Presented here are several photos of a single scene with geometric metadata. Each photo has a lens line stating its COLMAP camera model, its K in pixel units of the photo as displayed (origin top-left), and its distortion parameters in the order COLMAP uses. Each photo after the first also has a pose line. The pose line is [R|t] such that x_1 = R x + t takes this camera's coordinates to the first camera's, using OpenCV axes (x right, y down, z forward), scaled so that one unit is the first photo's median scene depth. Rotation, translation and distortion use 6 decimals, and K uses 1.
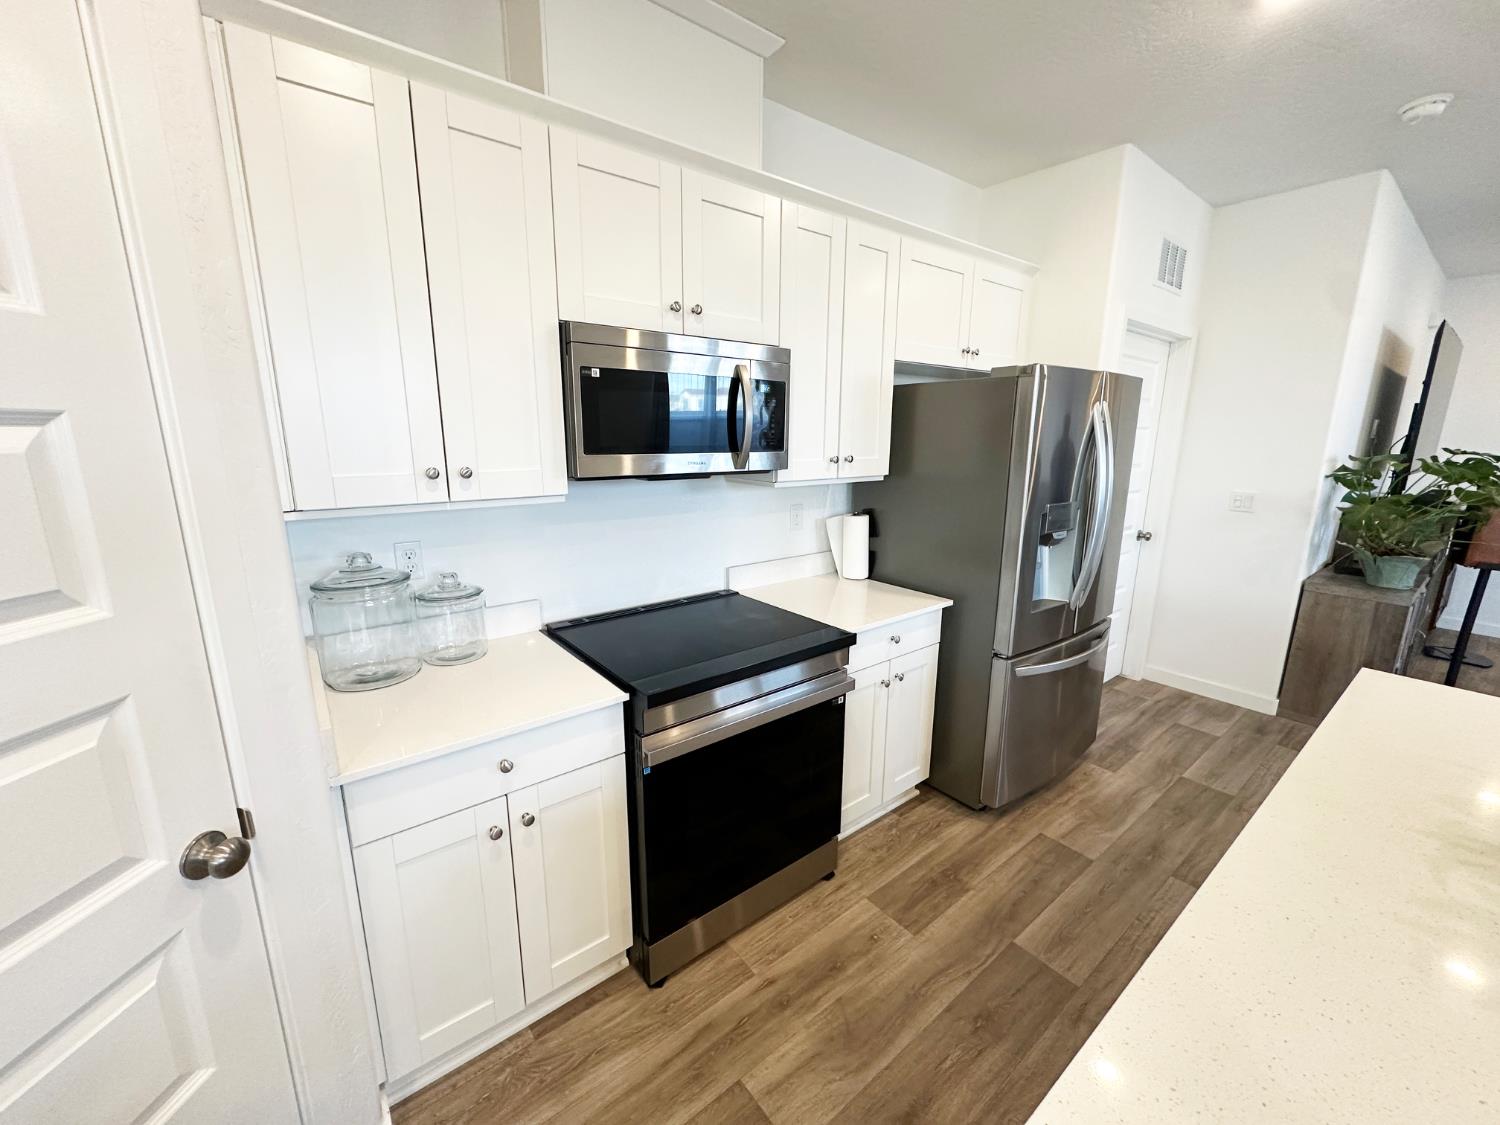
lens RADIAL K [[597.3, 0, 747.6], [0, 597.3, 562.2], [0, 0, 1]] dist [-0.001428, 0.000024]
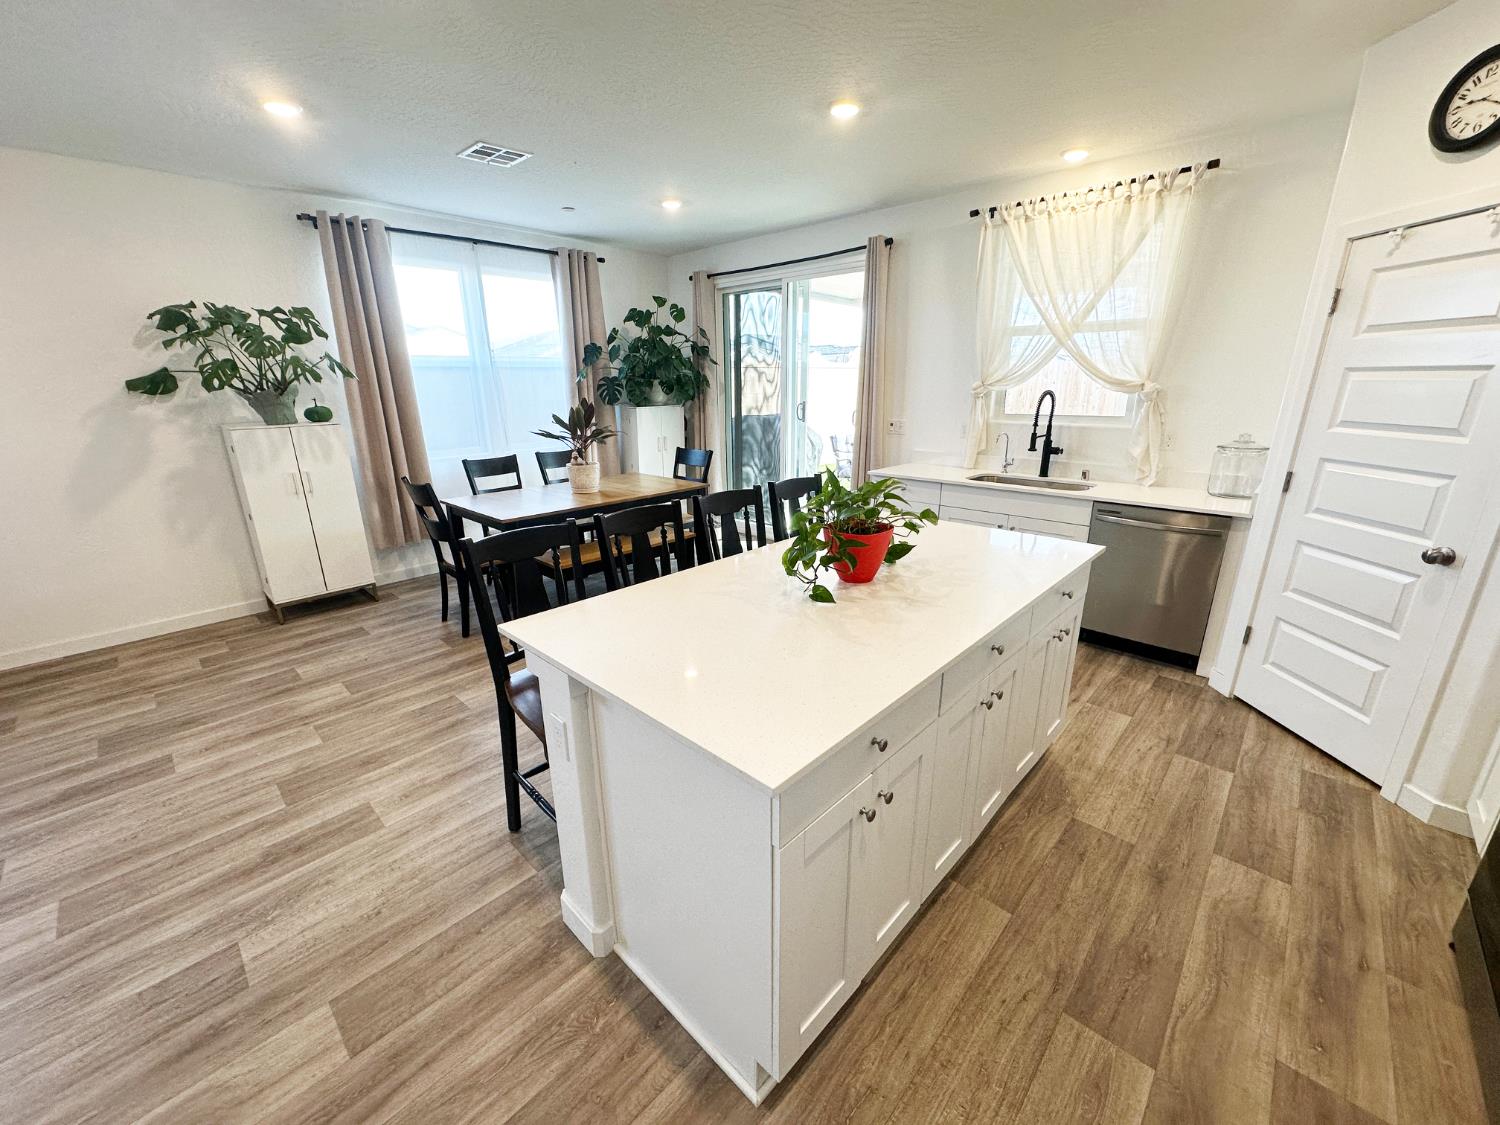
lens RADIAL K [[597.3, 0, 746.5], [0, 597.3, 562.0], [0, 0, 1]] dist [-0.001428, 0.000024]
pose [[-0.988929, 0.046220, -0.141009, 0.993414], [-0.028490, 0.873438, 0.486101, -0.257722], [0.145630, 0.484737, -0.862451, 1.221359]]
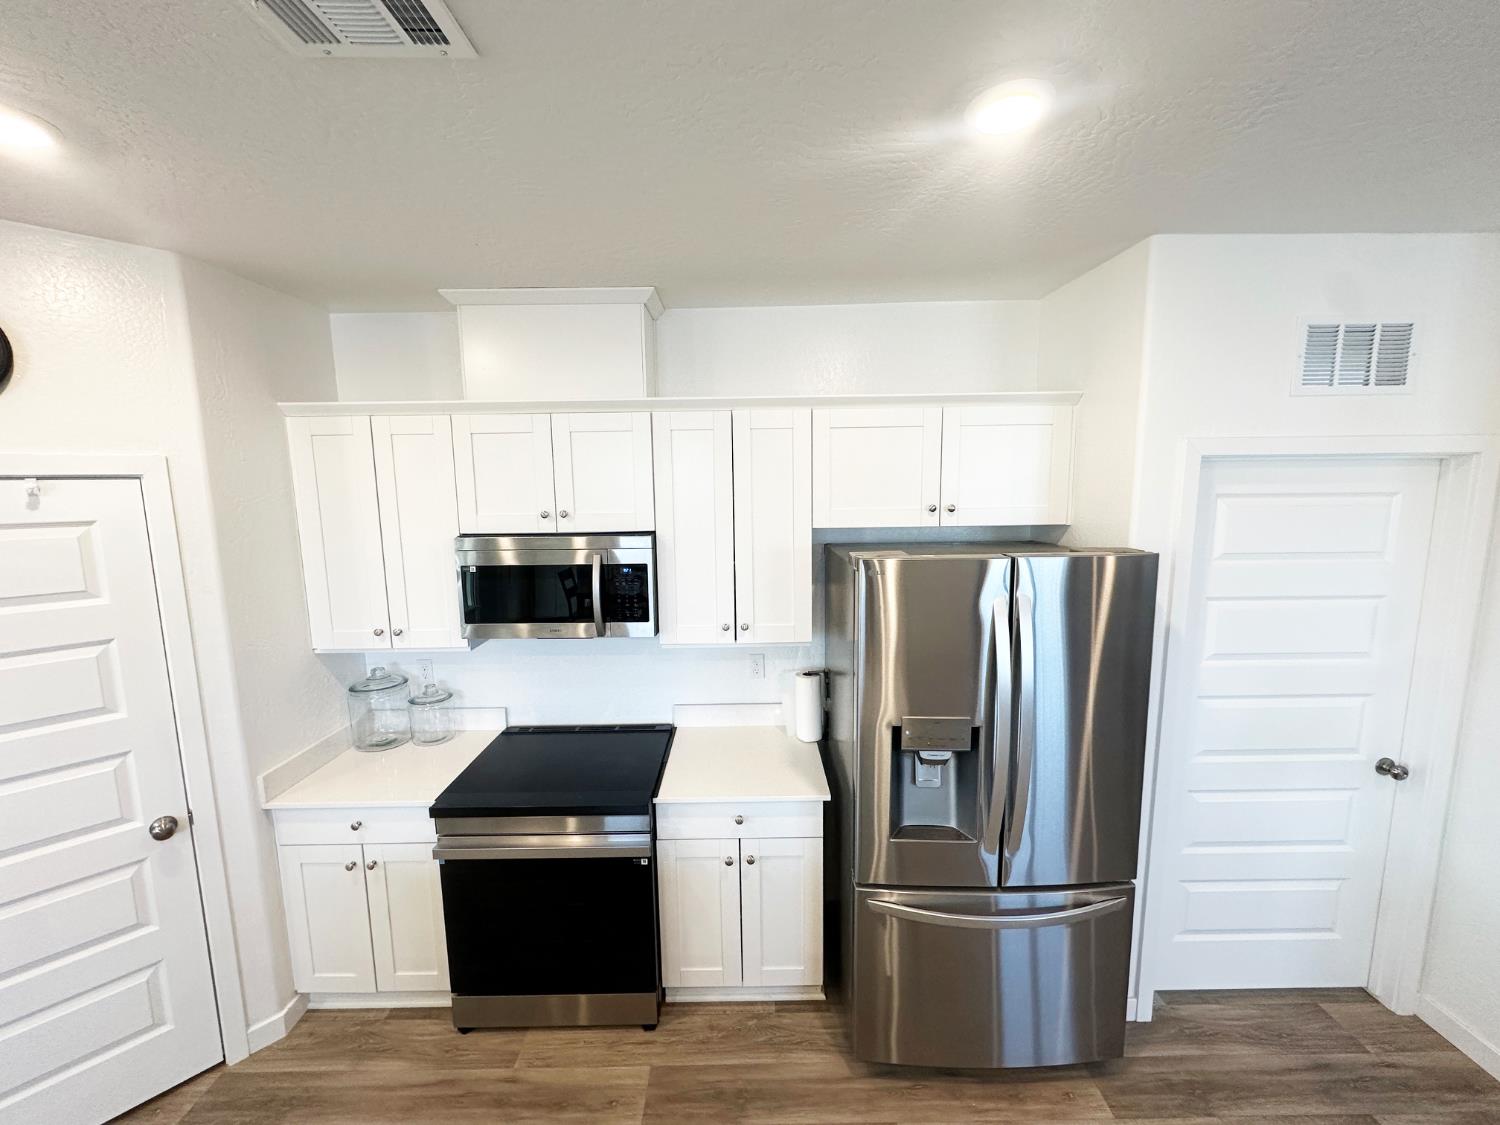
lens RADIAL K [[597.3, 0, 747.8], [0, 597.3, 562.7], [0, 0, 1]] dist [-0.001428, 0.000024]
pose [[0.789013, 0.063211, -0.611116, 0.955433], [-0.112626, 0.992718, -0.042731, -0.287518], [0.603965, 0.102543, 0.790387, 0.213684]]
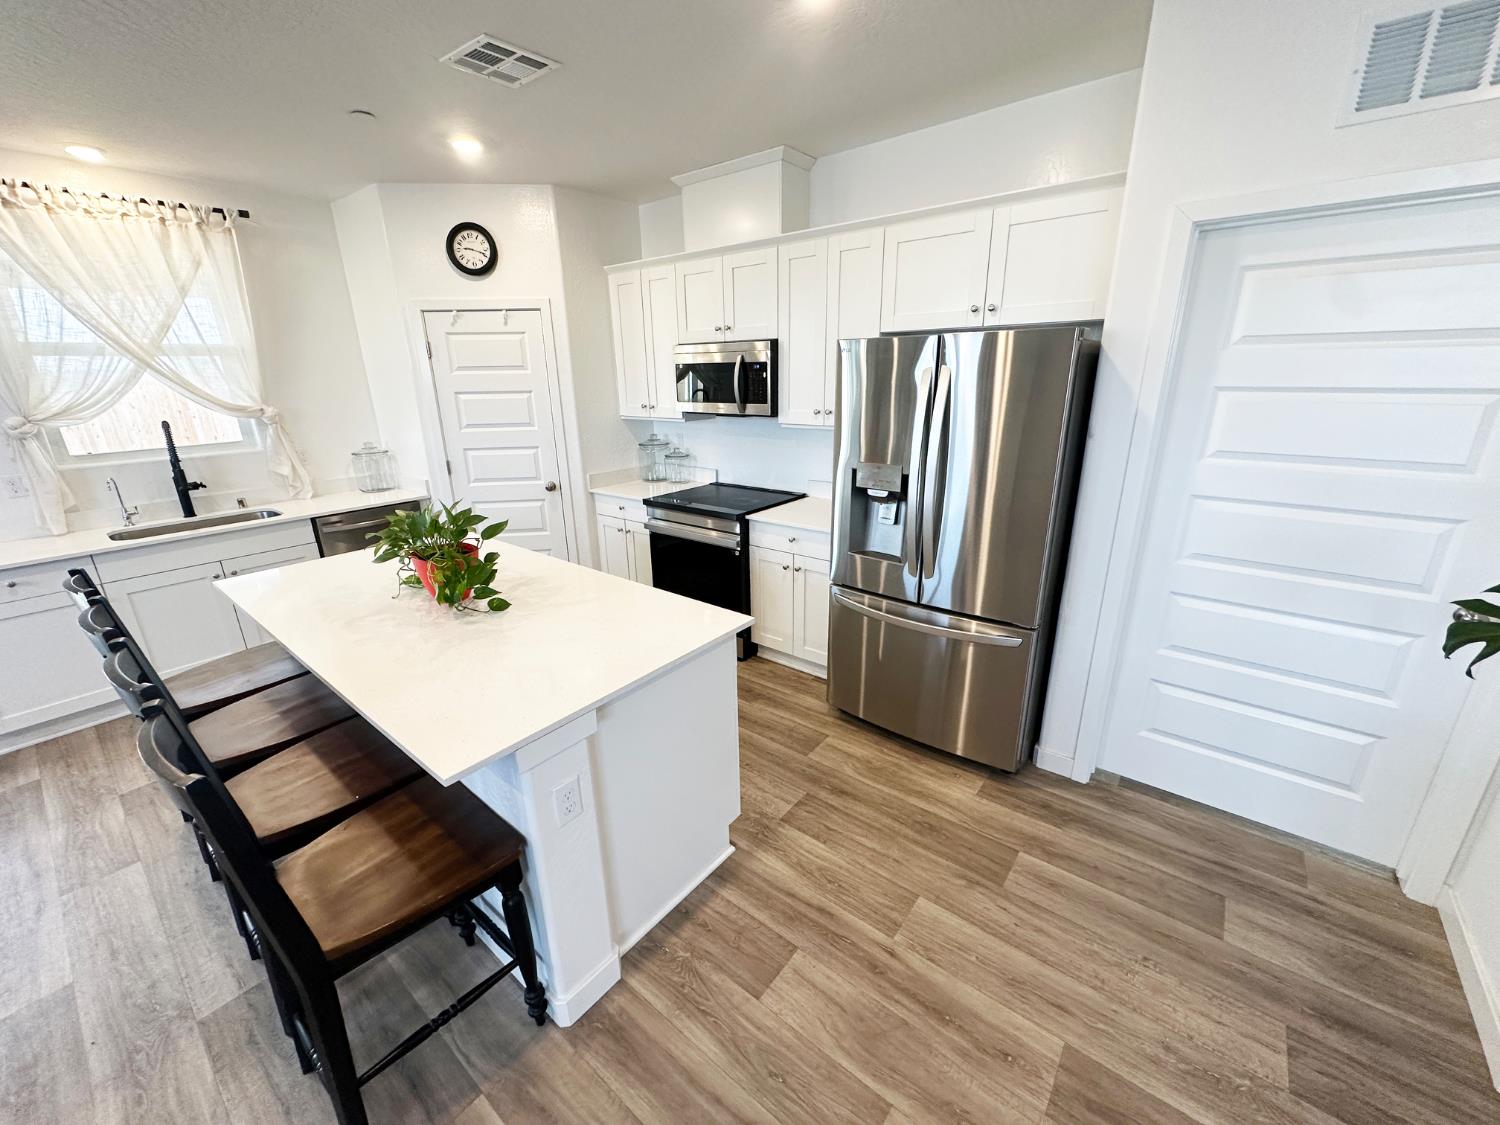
lens RADIAL K [[597.3, 0, 748.2], [0, 597.3, 562.2], [0, 0, 1]] dist [-0.001428, 0.000024]
pose [[0.229358, 0.290573, -0.928958, 1.817119], [-0.187670, 0.949693, 0.250724, -0.185932], [0.955078, 0.116832, 0.272352, 0.583447]]
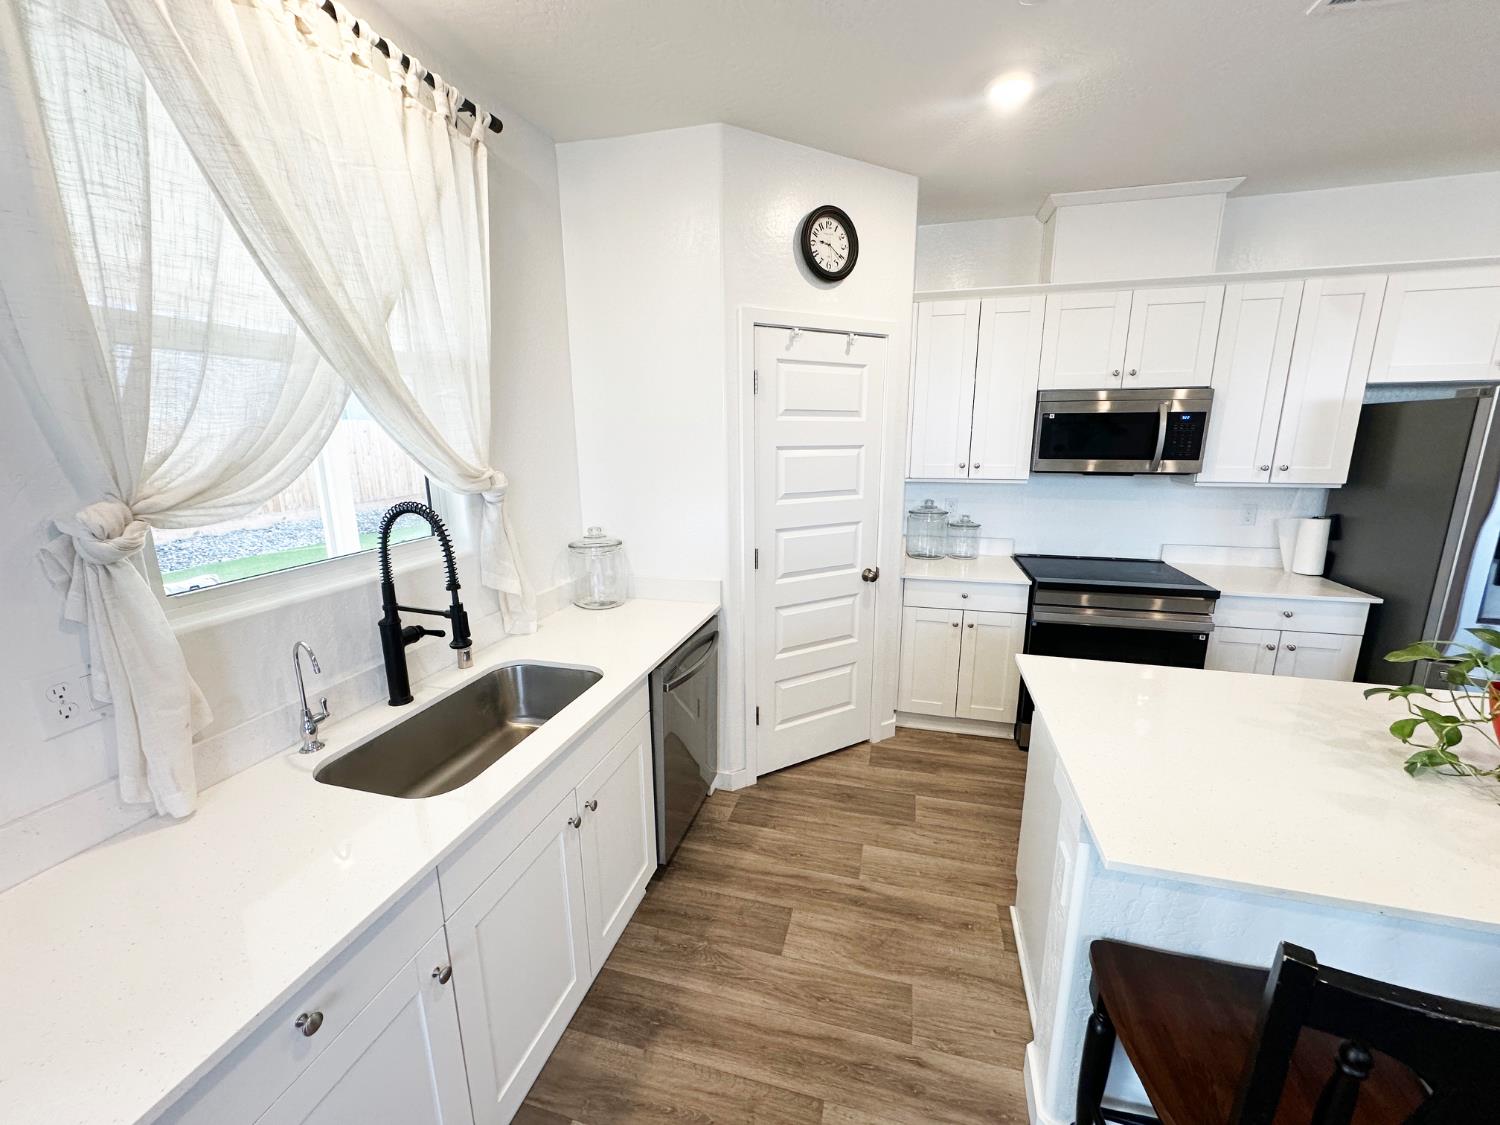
lens RADIAL K [[597.3, 0, 744.8], [0, 597.3, 561.5], [0, 0, 1]] dist [-0.001428, 0.000024]
pose [[0.599293, 0.161232, -0.784125, 0.601141], [-0.160823, 0.983787, 0.079373, 0.120061], [0.784209, 0.078538, 0.615506, -0.748331]]
